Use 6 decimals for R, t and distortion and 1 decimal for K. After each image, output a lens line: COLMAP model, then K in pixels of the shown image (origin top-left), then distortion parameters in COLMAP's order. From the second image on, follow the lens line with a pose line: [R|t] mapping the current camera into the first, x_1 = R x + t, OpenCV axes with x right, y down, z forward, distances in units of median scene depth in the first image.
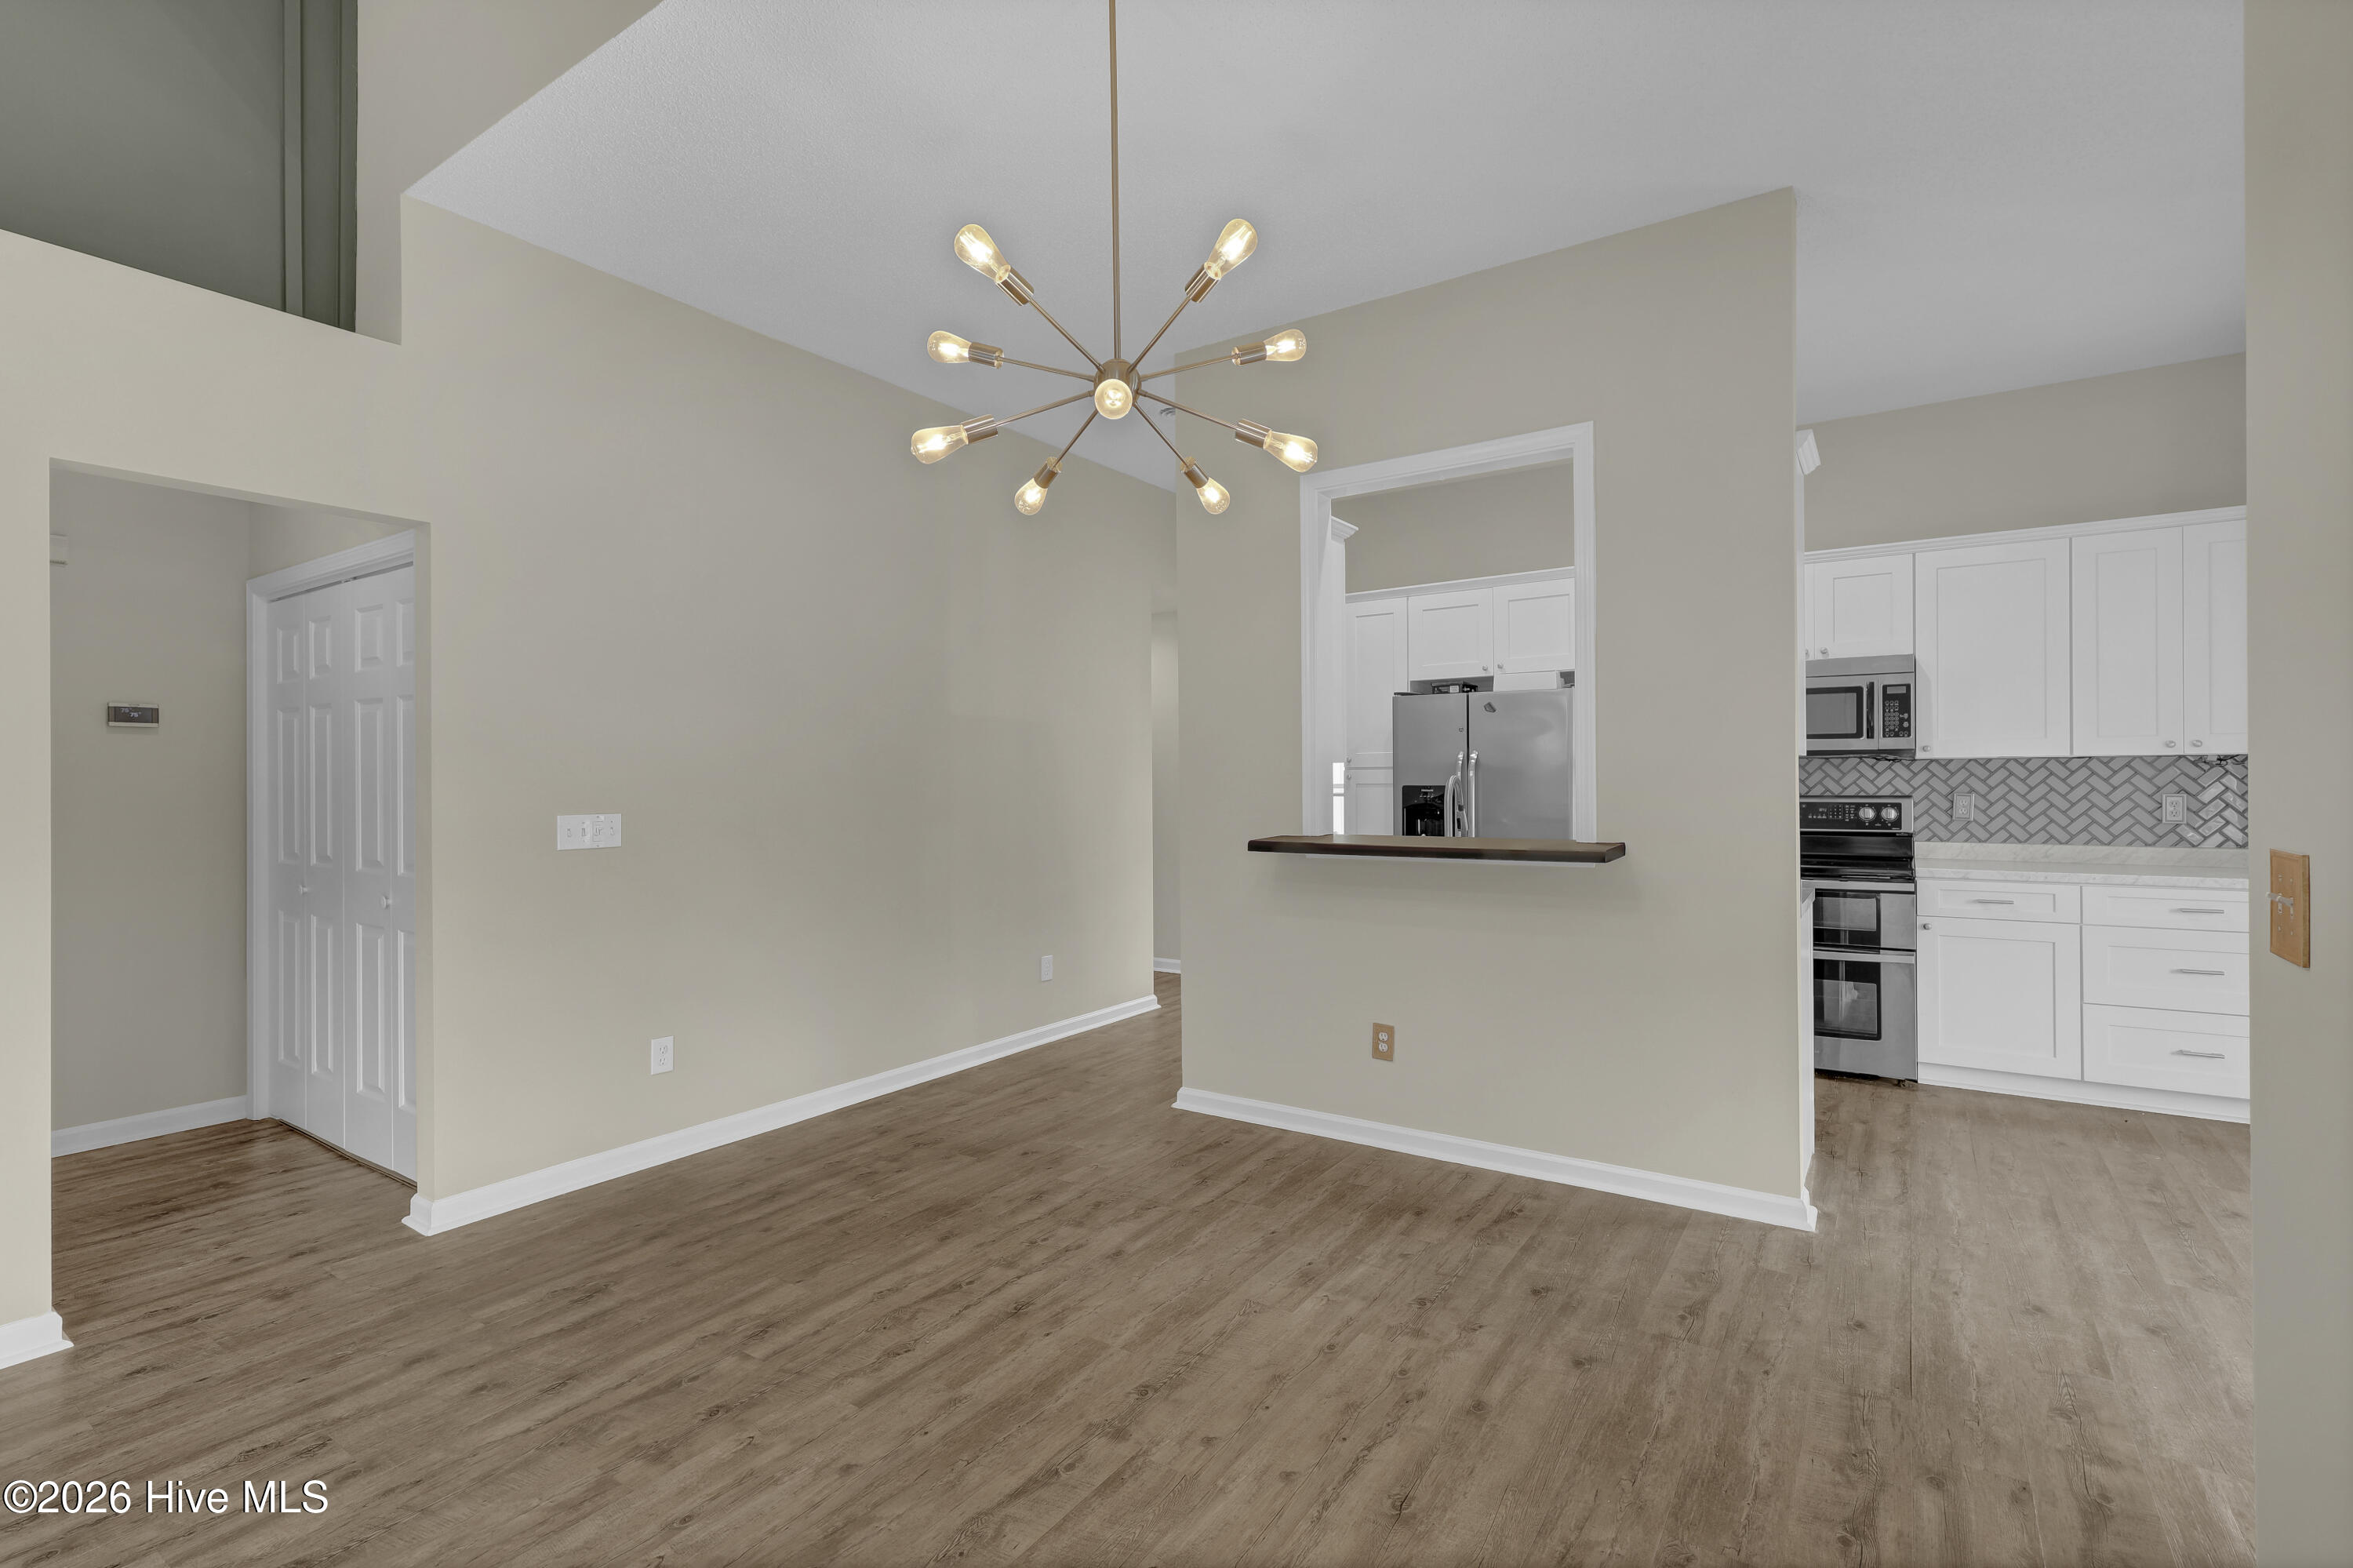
lens RADIAL K [[1073.7, 0, 1178.2], [0, 1073.7, 778.2], [0, 0, 1]] dist [-0.000816, 0.001964]
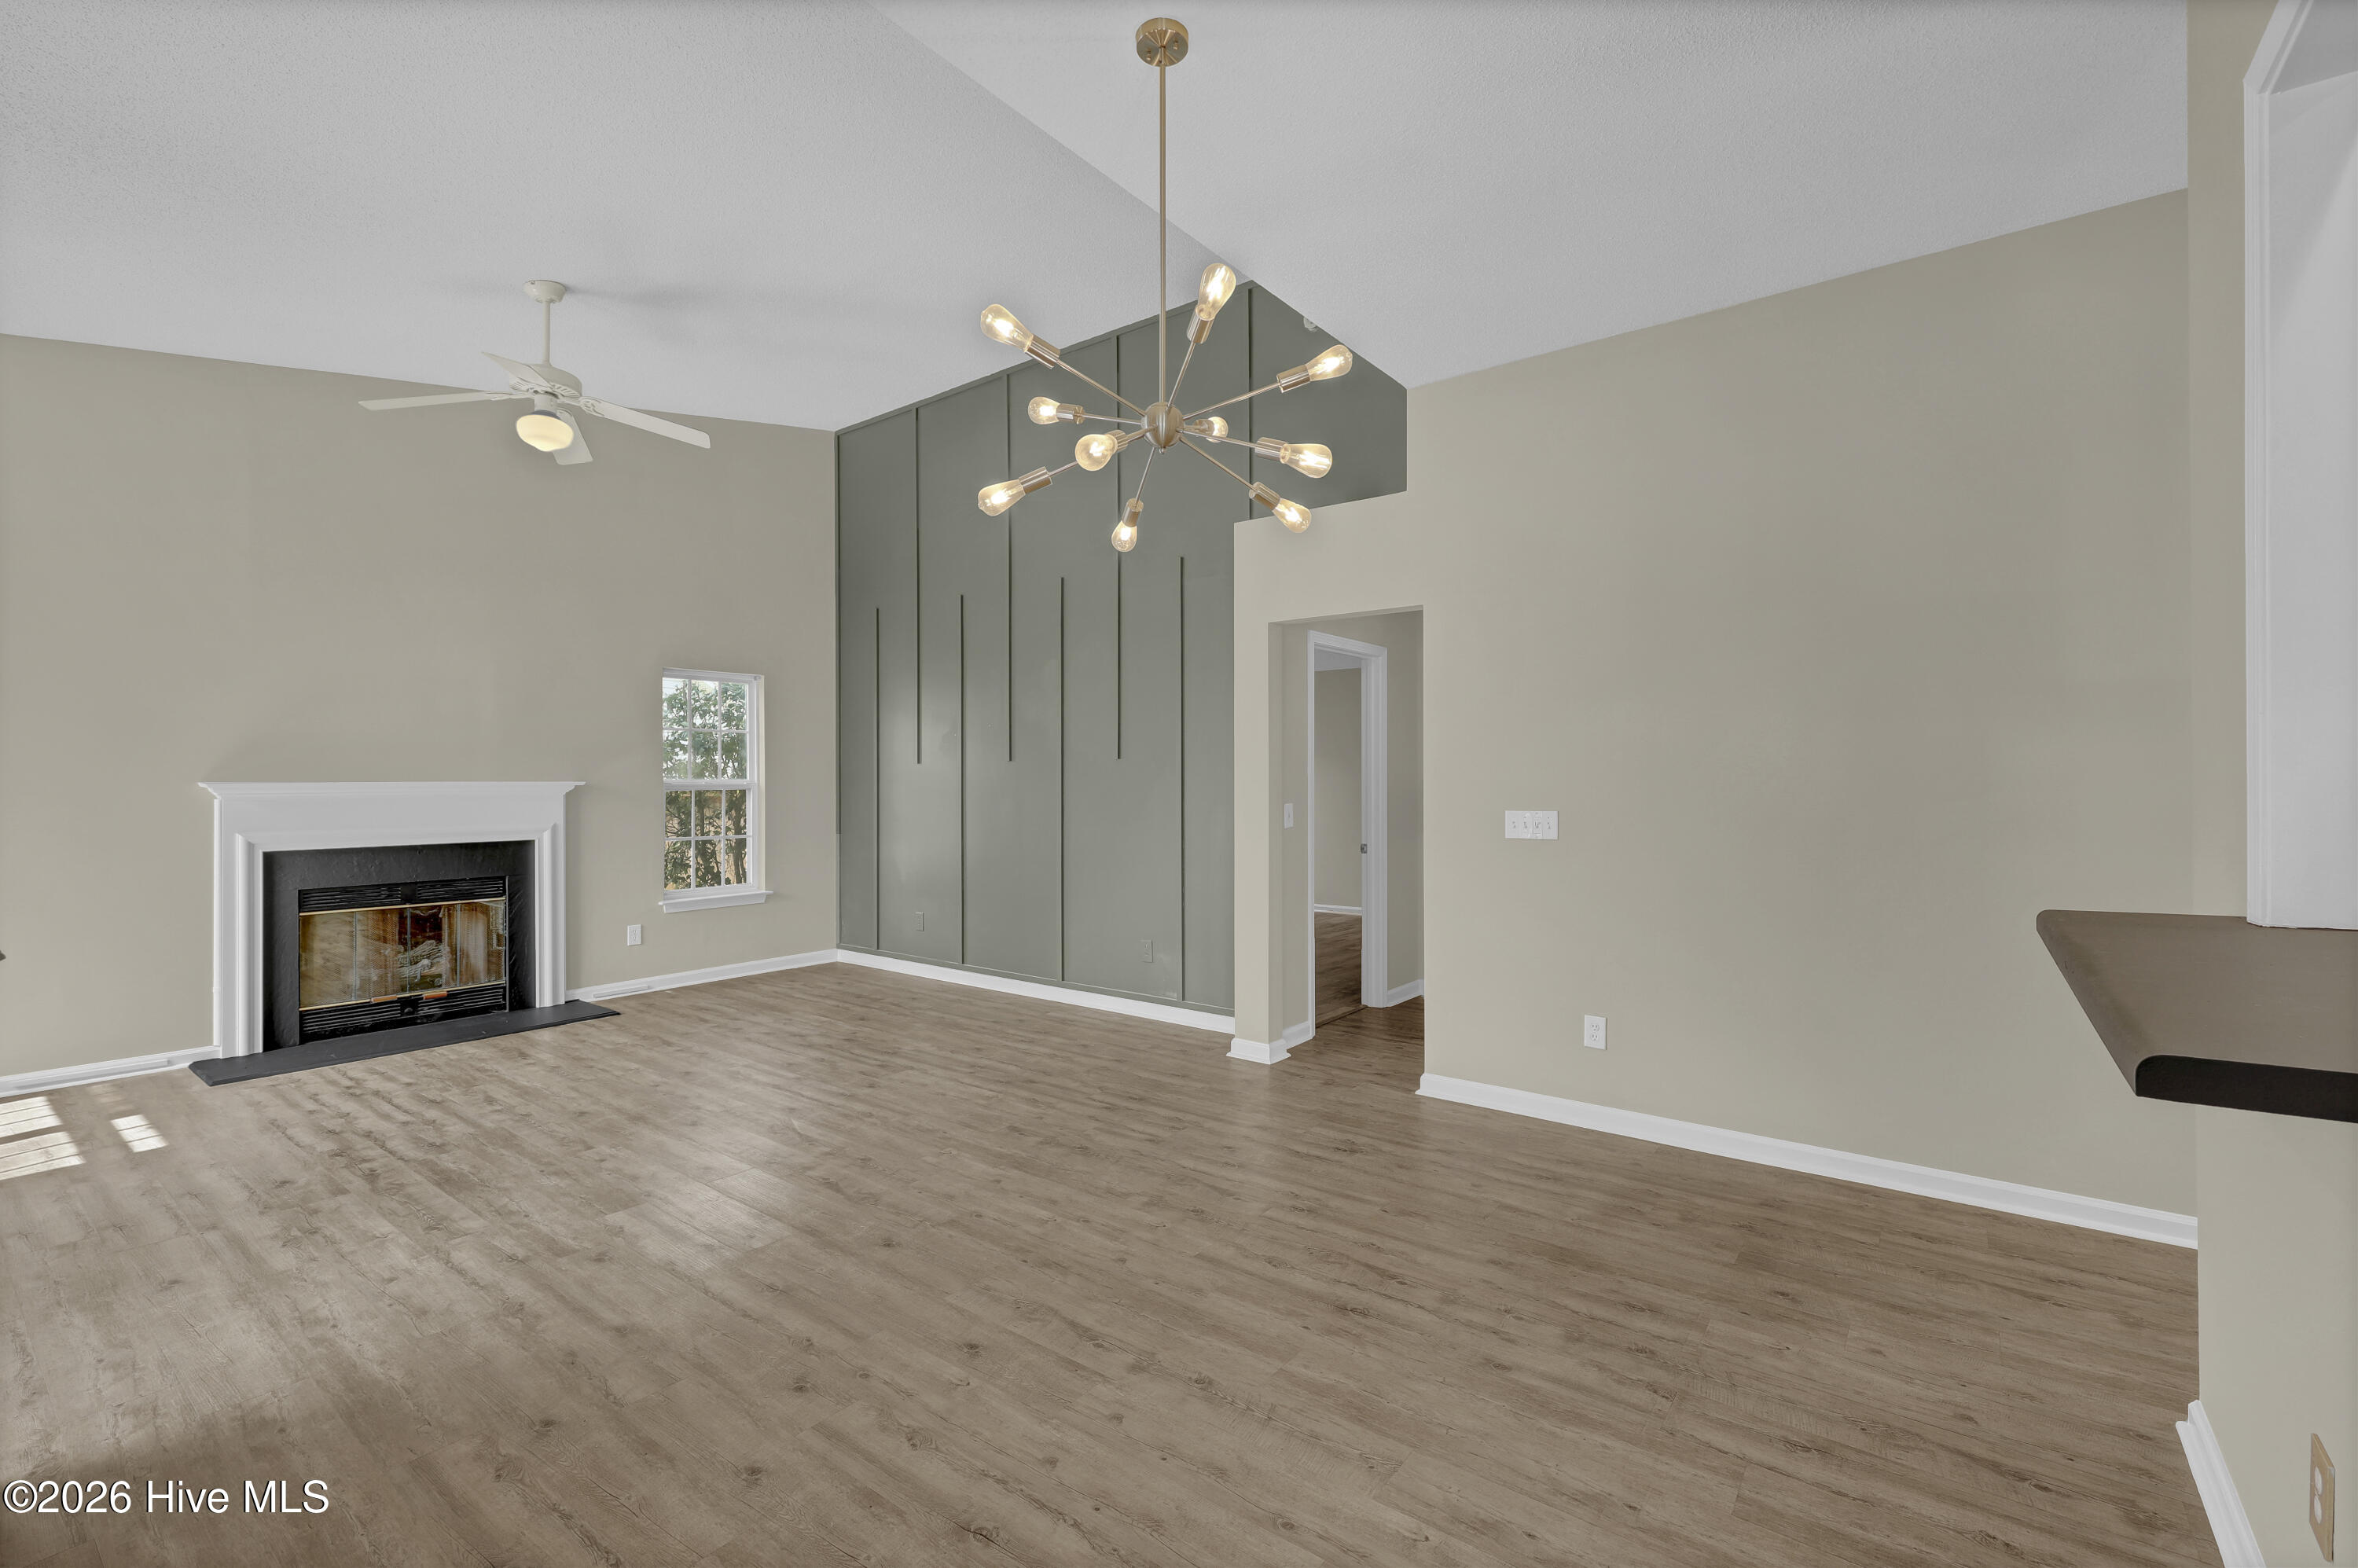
lens RADIAL K [[1004.9, 0, 1194.8], [0, 1004.9, 775.4], [0, 0, 1]] dist [-0.000694, 0.000803]
pose [[-0.048144, 0.001114, -0.998840, 0.484093], [0.003317, 0.999994, 0.000956, -0.007852], [0.998835, -0.003267, -0.048148, 0.538450]]
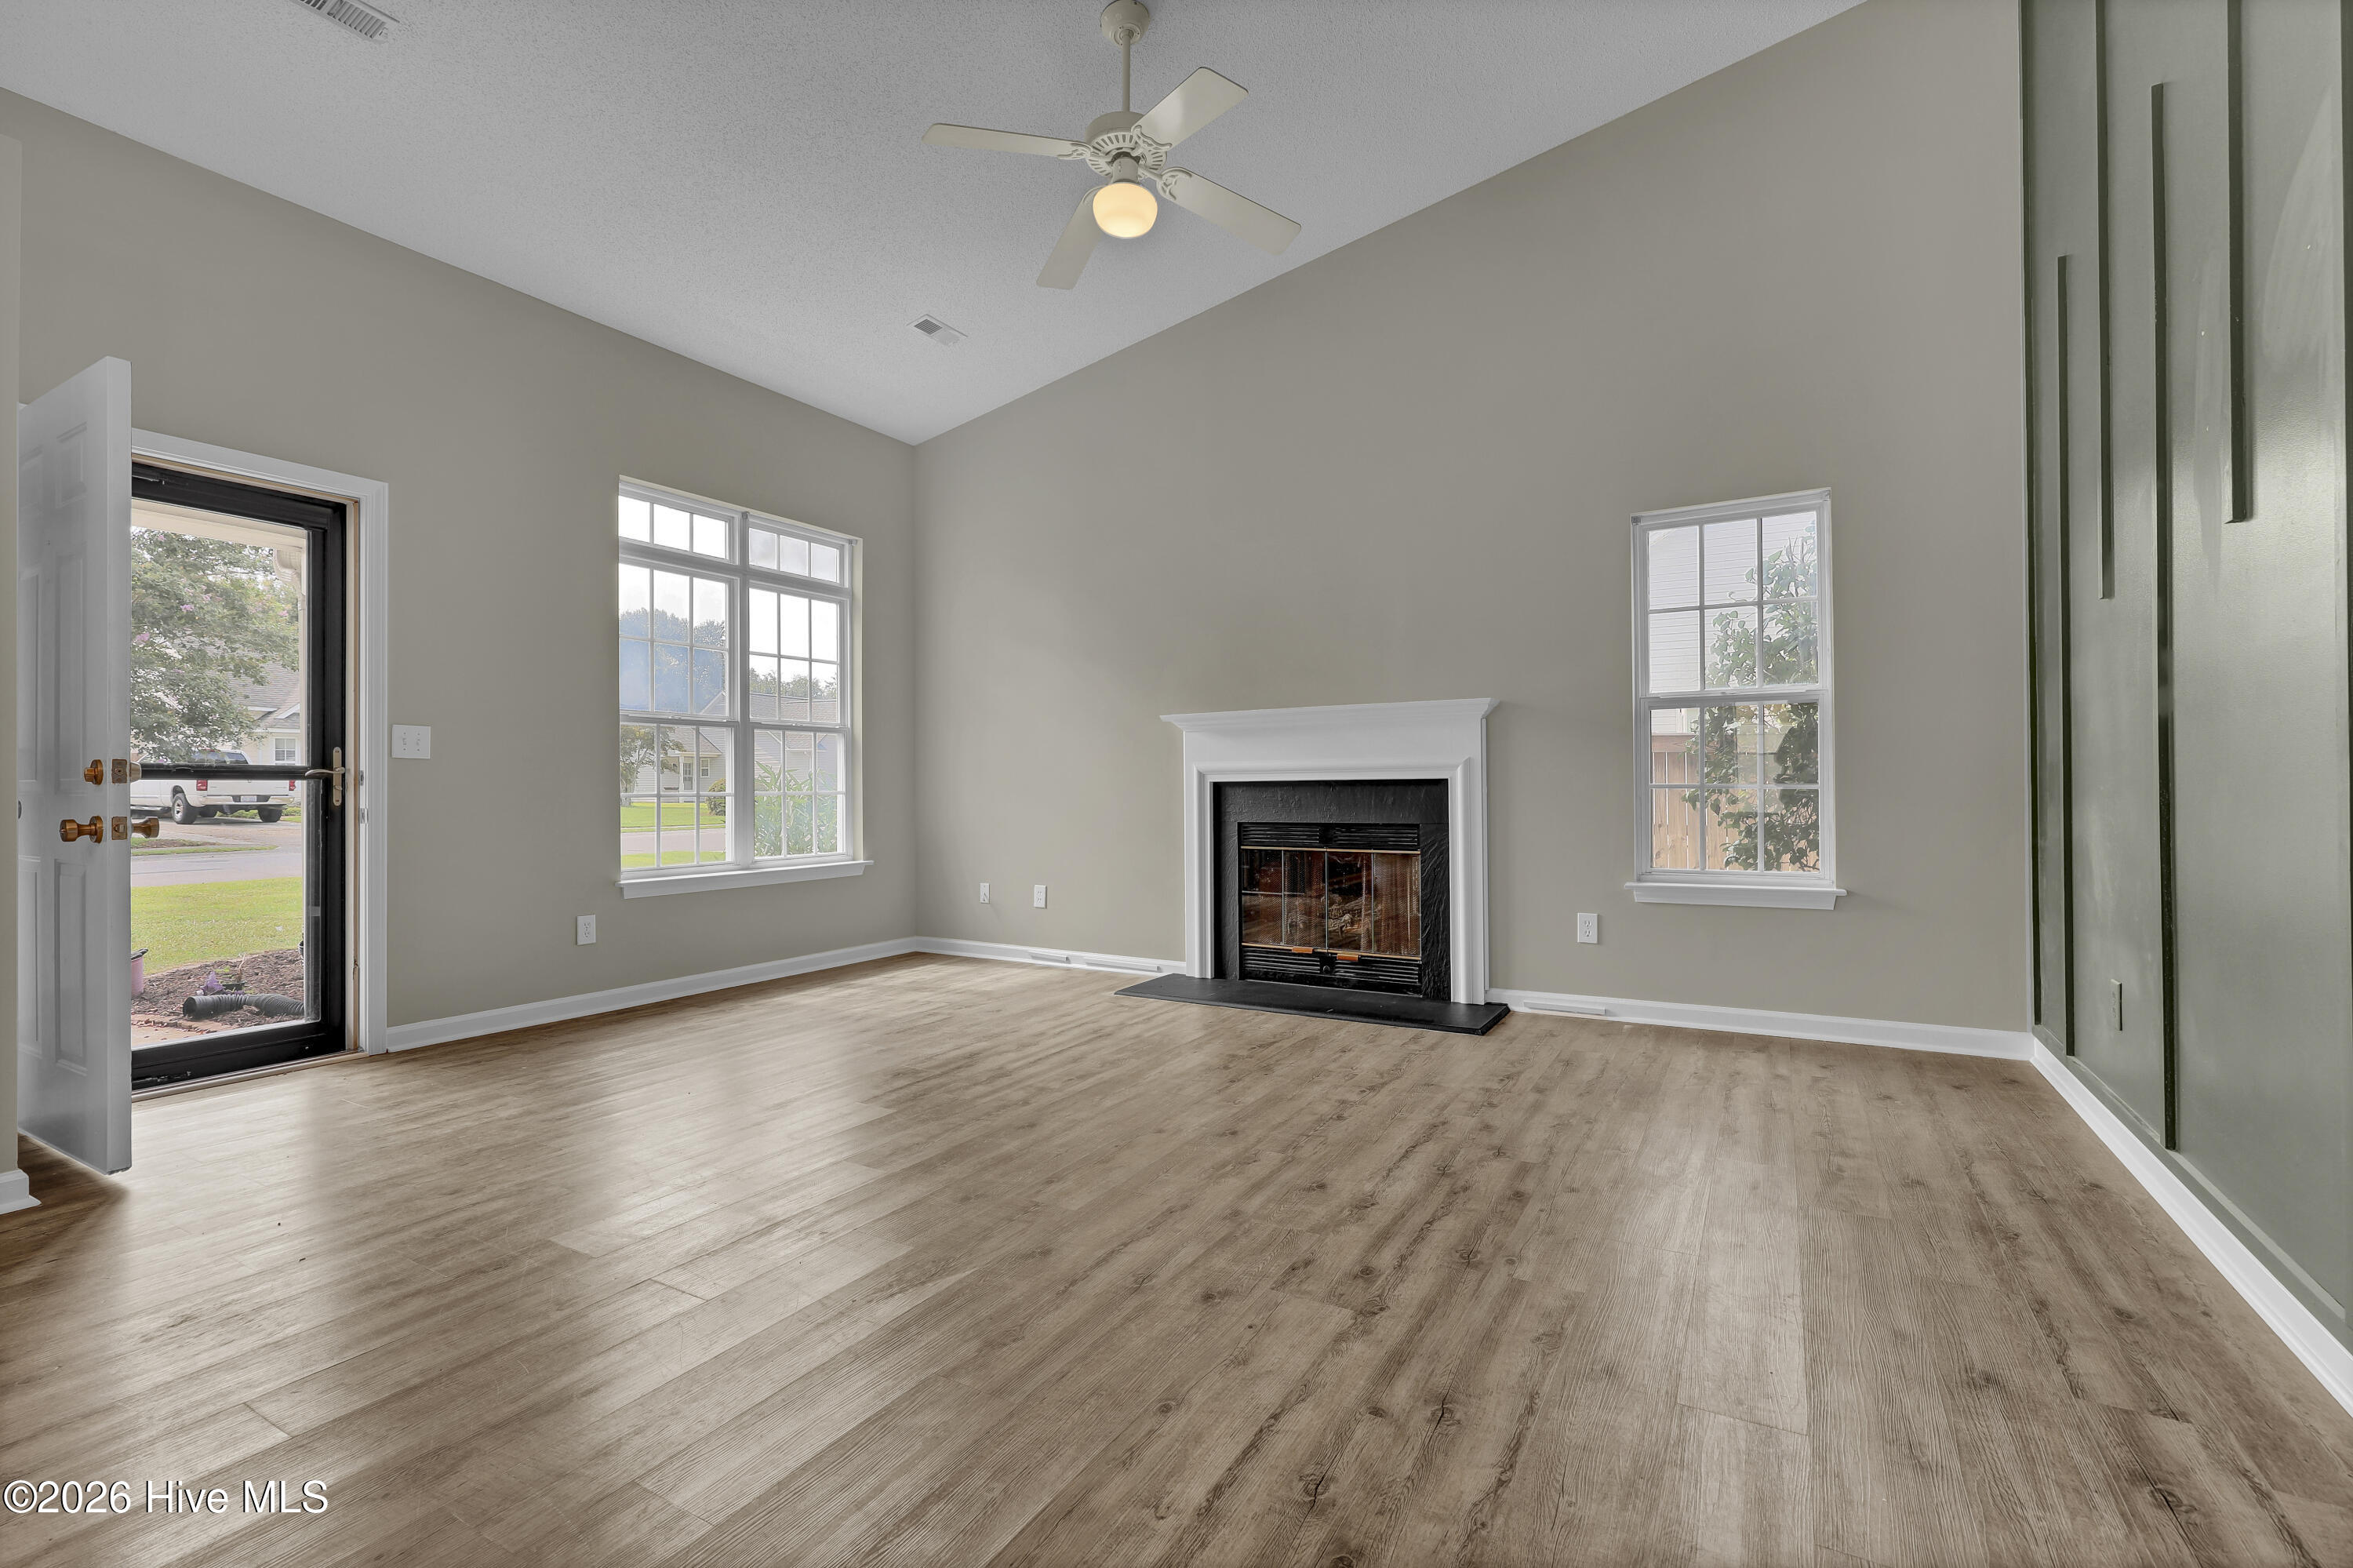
lens RADIAL K [[1048.5, 0, 1171.4], [0, 1048.5, 781.4], [0, 0, 1]] dist [0.000447, -0.000529]
pose [[-0.998191, 0.014591, -0.058318, -0.448996], [0.014918, 0.999875, -0.005175, 0.080154], [0.058235, -0.006036, -0.998285, 0.618330]]
